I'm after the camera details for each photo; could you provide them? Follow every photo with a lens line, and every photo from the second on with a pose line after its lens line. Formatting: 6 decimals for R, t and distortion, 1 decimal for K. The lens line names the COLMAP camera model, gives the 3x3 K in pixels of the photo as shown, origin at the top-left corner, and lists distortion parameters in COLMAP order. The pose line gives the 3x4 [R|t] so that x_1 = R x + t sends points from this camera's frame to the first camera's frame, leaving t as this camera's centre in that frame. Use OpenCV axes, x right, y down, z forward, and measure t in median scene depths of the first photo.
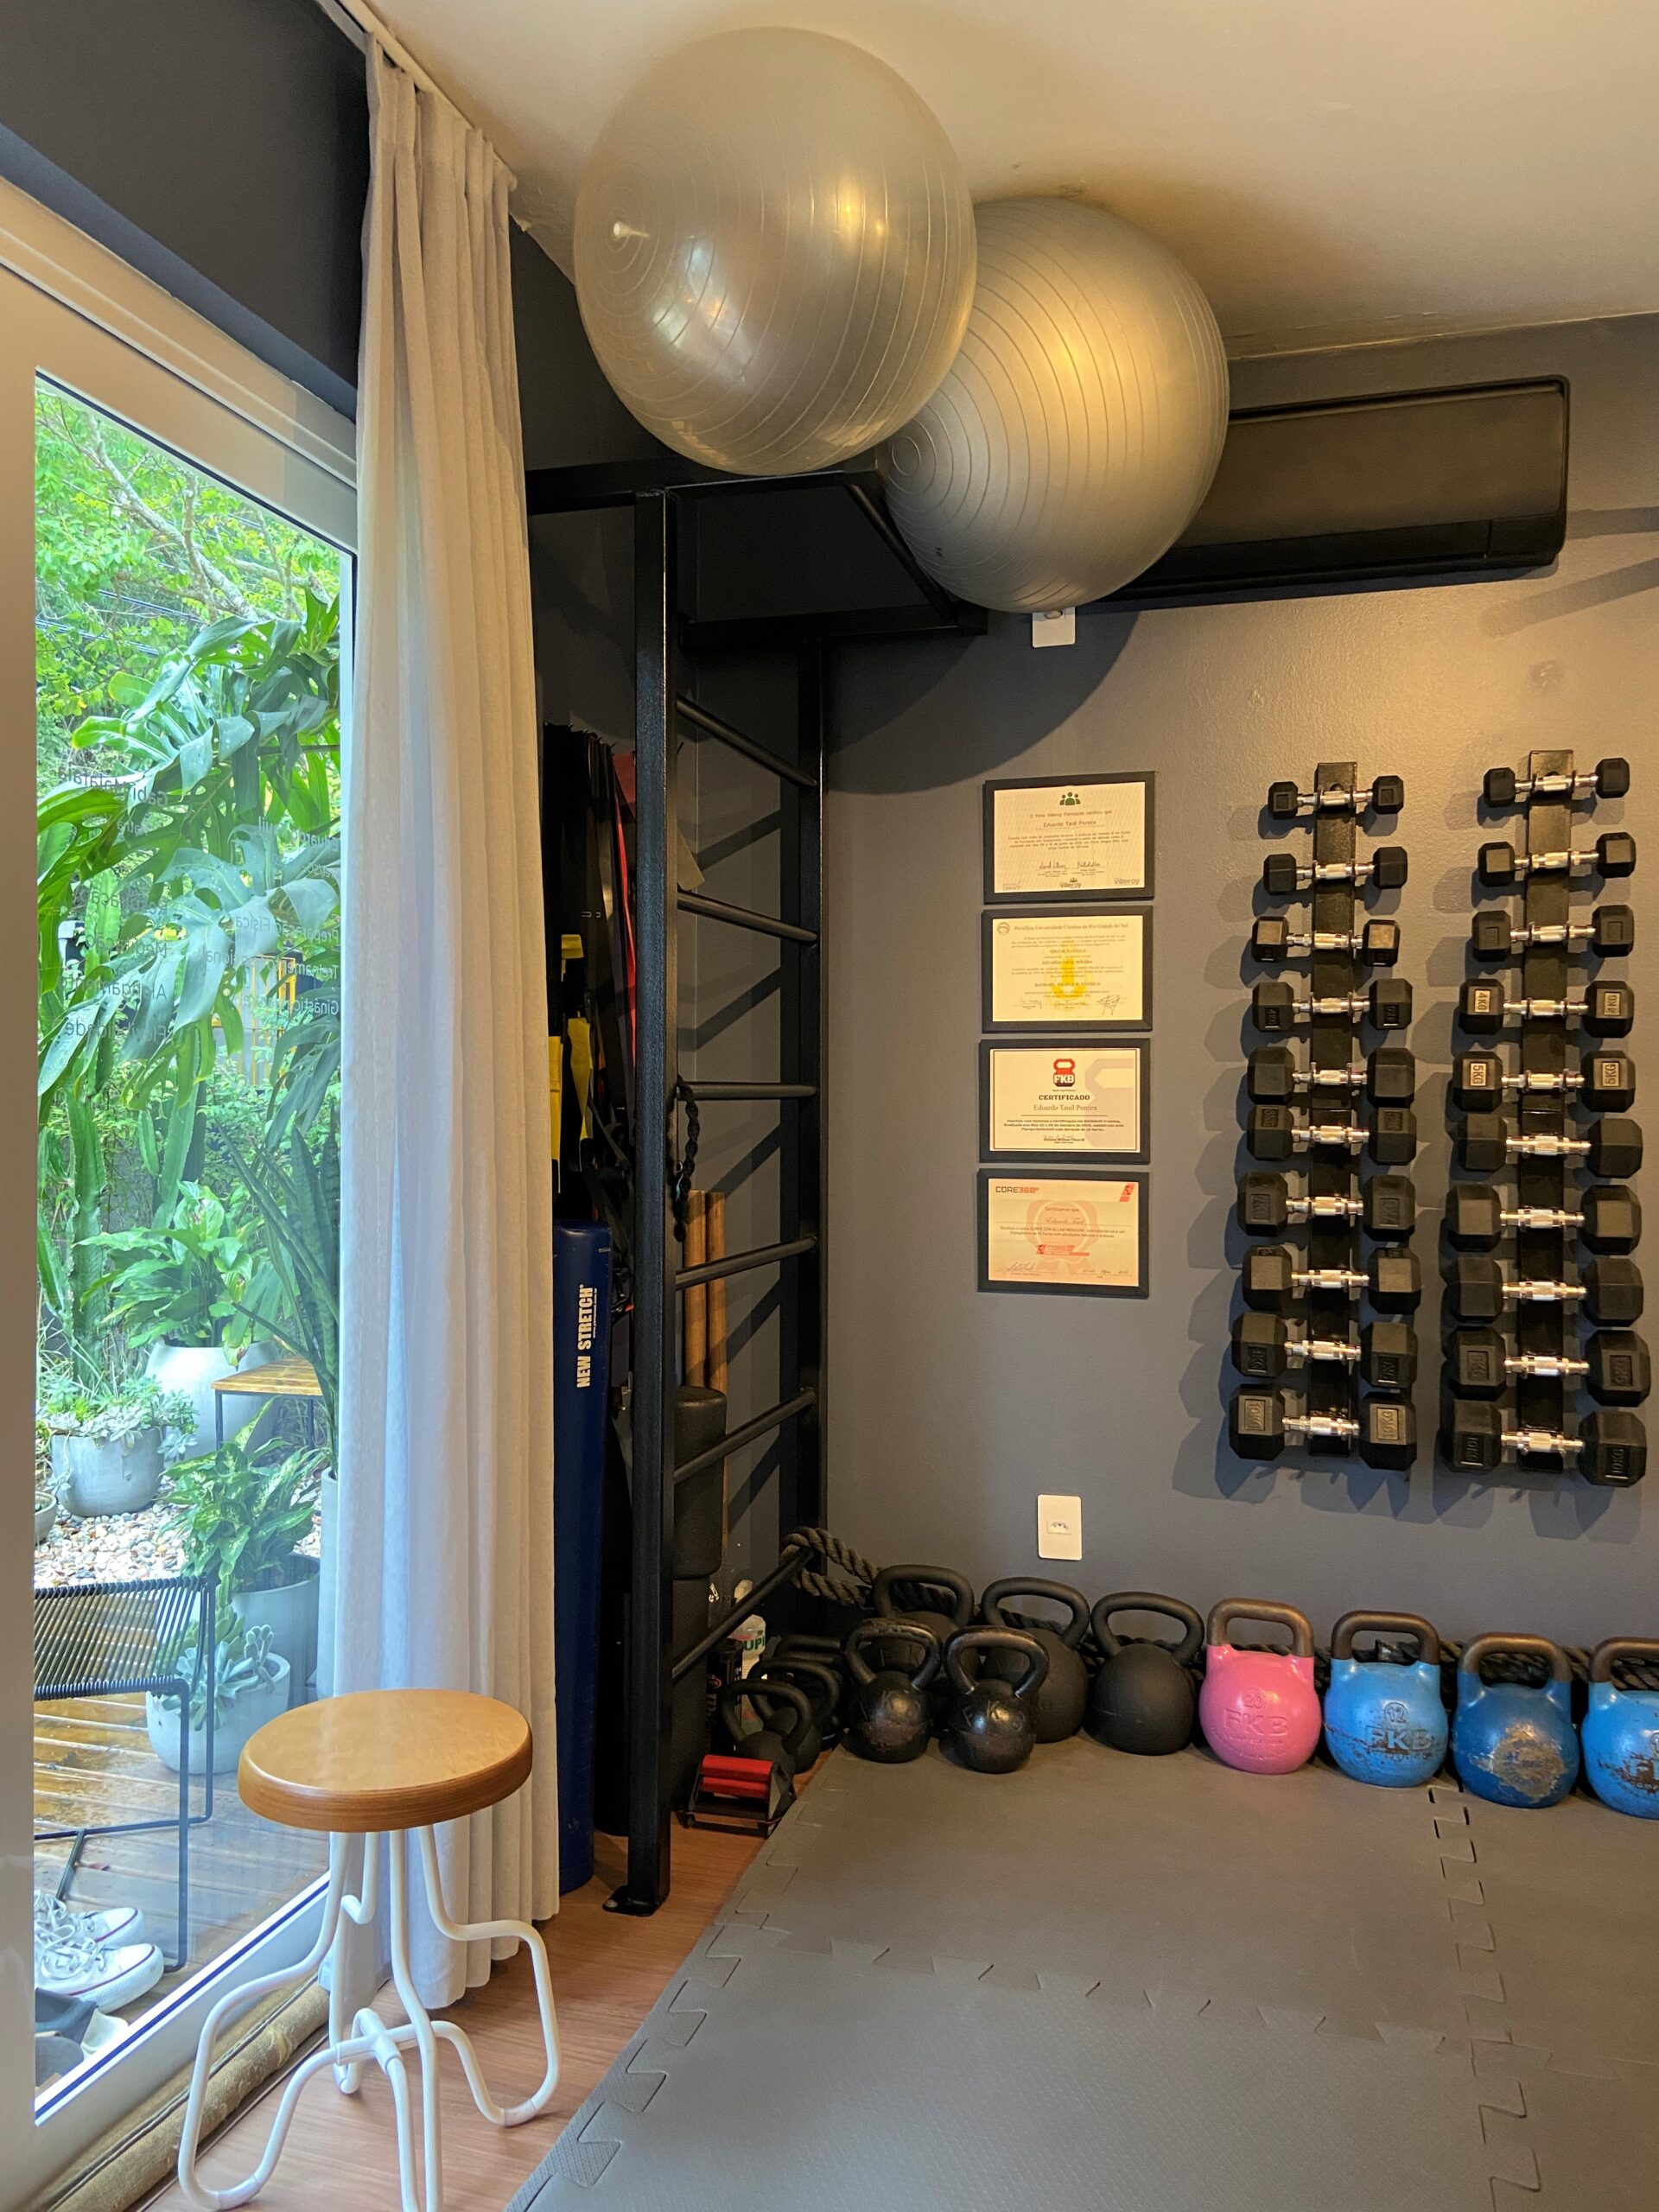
lens RADIAL K [[1632.5, 0, 827.4], [0, 1632.5, 1097.5], [0, 0, 1]] dist [0.057942, -0.056578]
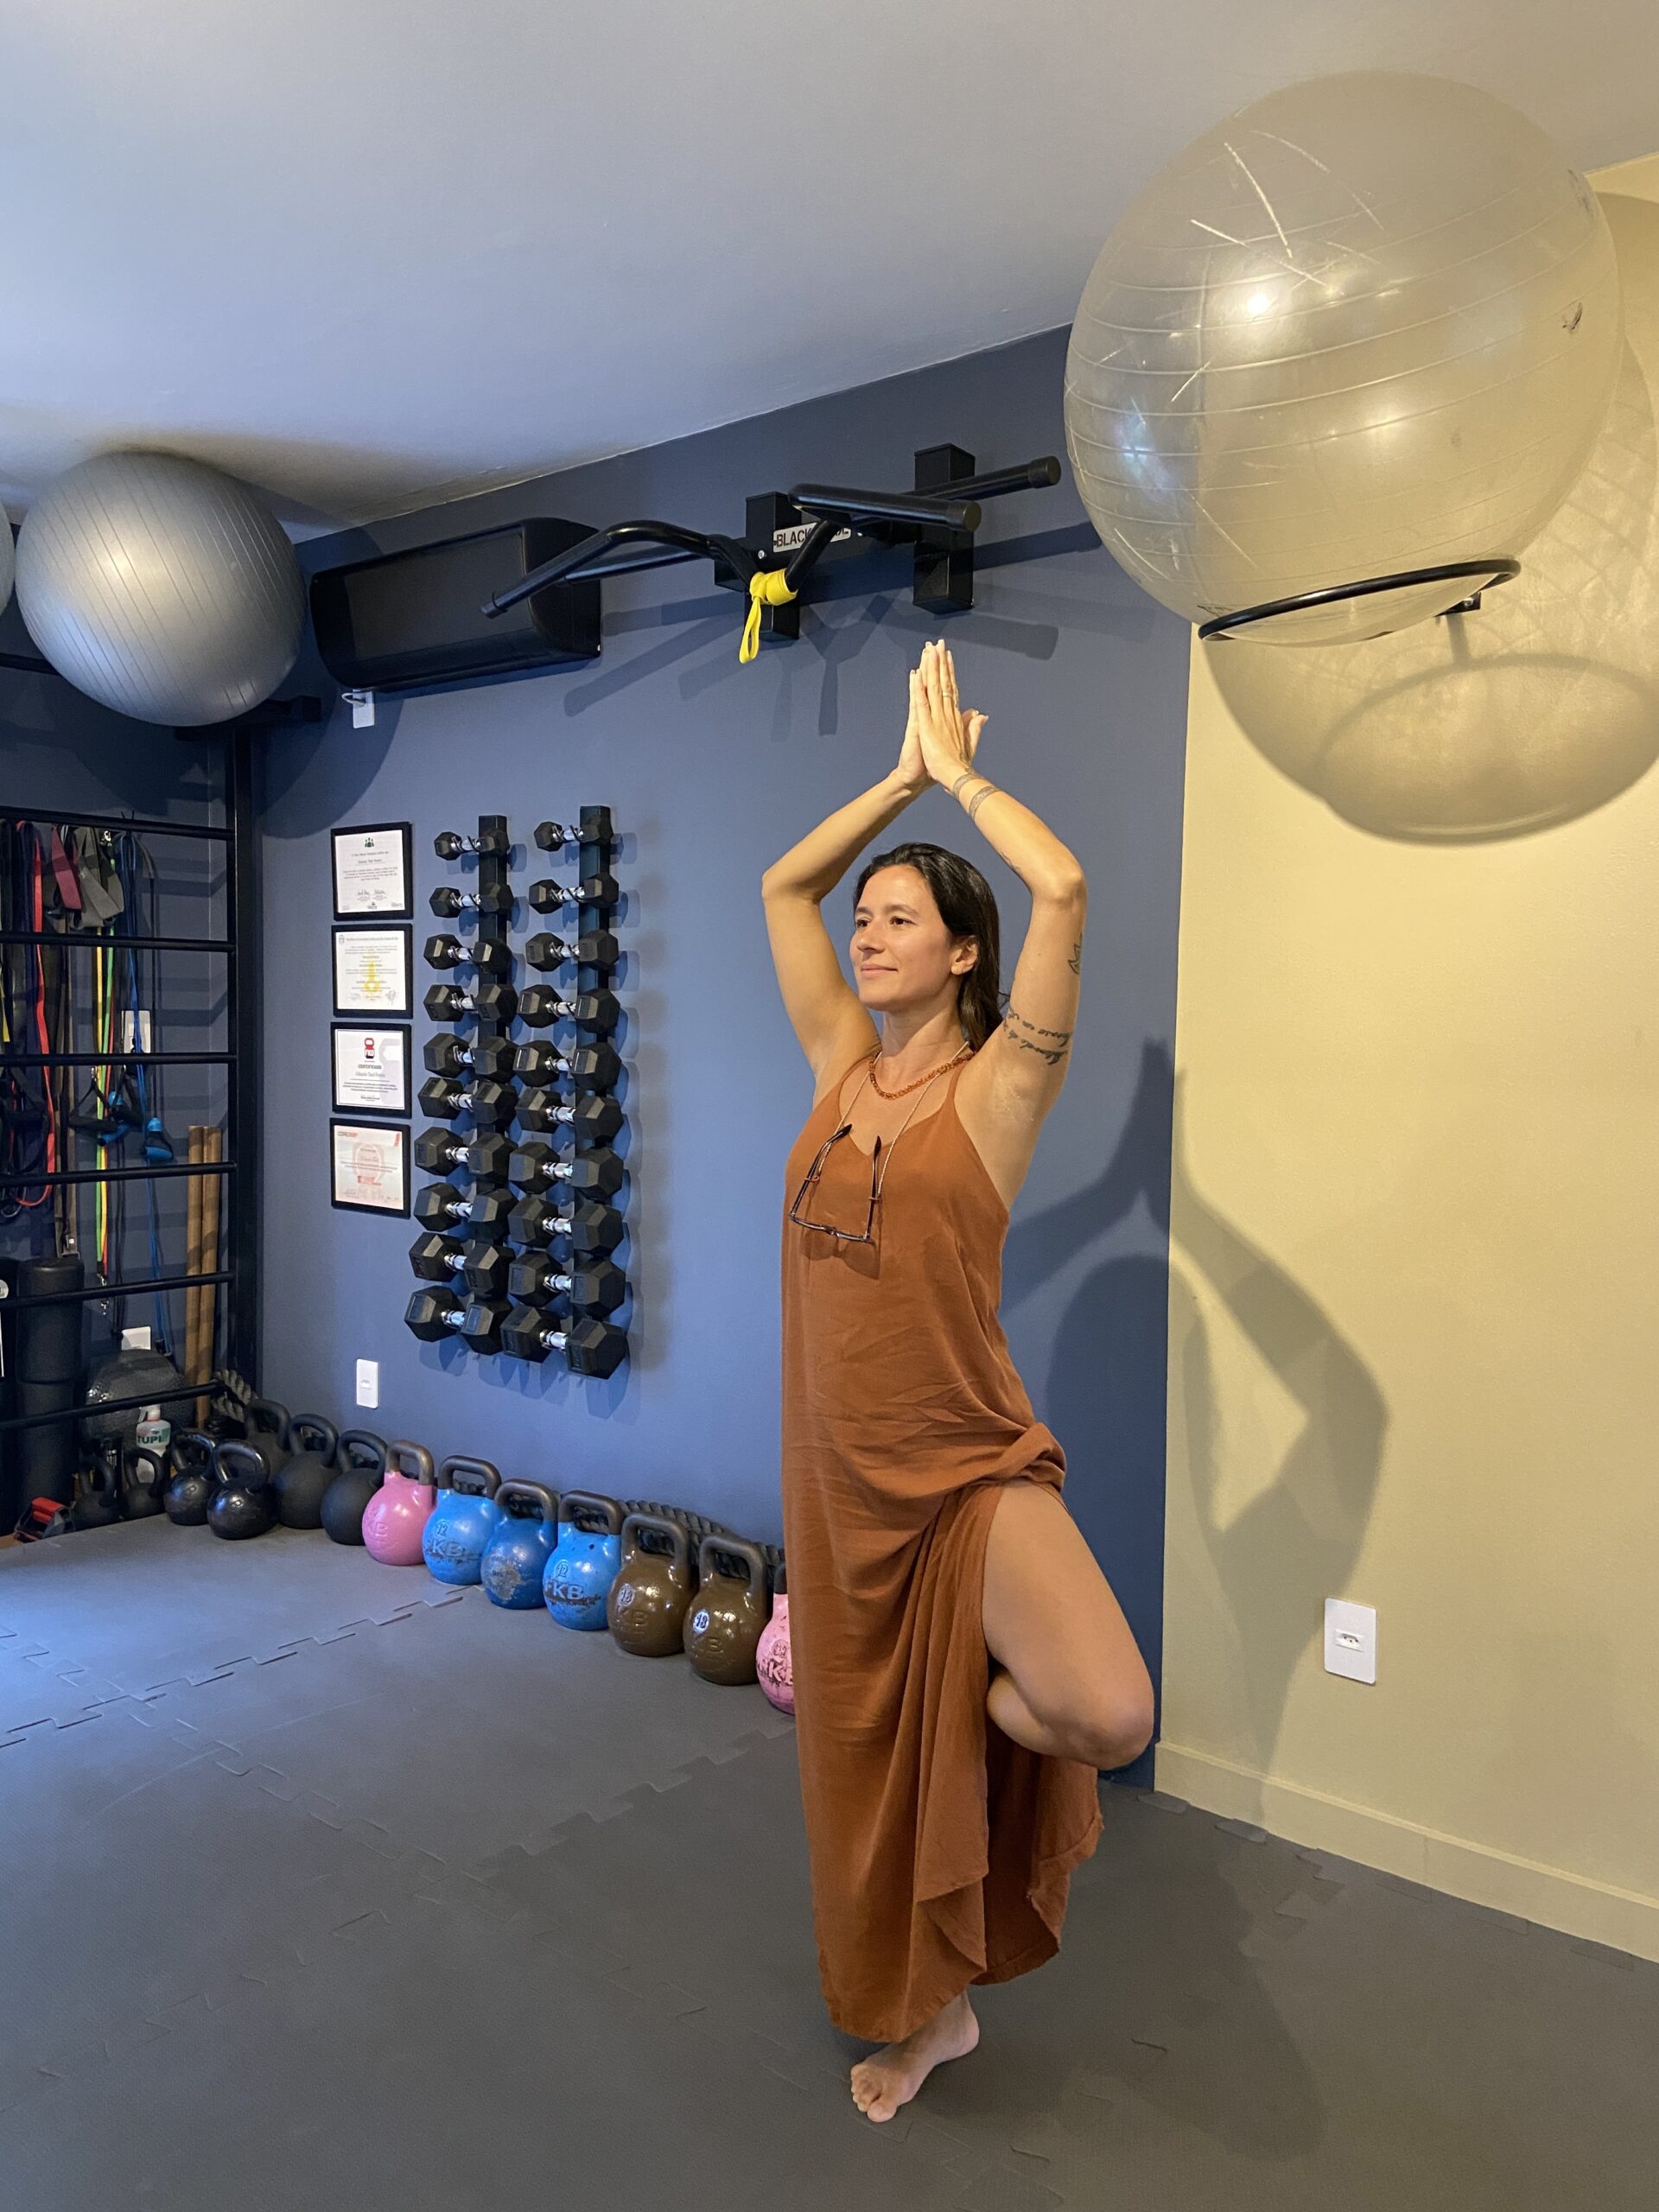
lens RADIAL K [[1632.5, 0, 832.3], [0, 1632.5, 1105.2], [0, 0, 1]] dist [0.057942, -0.056578]
pose [[0.924405, 0.030811, -0.380165, 1.009812], [-0.013062, 0.998705, 0.049179, -0.039744], [0.381188, -0.040495, 0.923610, -0.097218]]
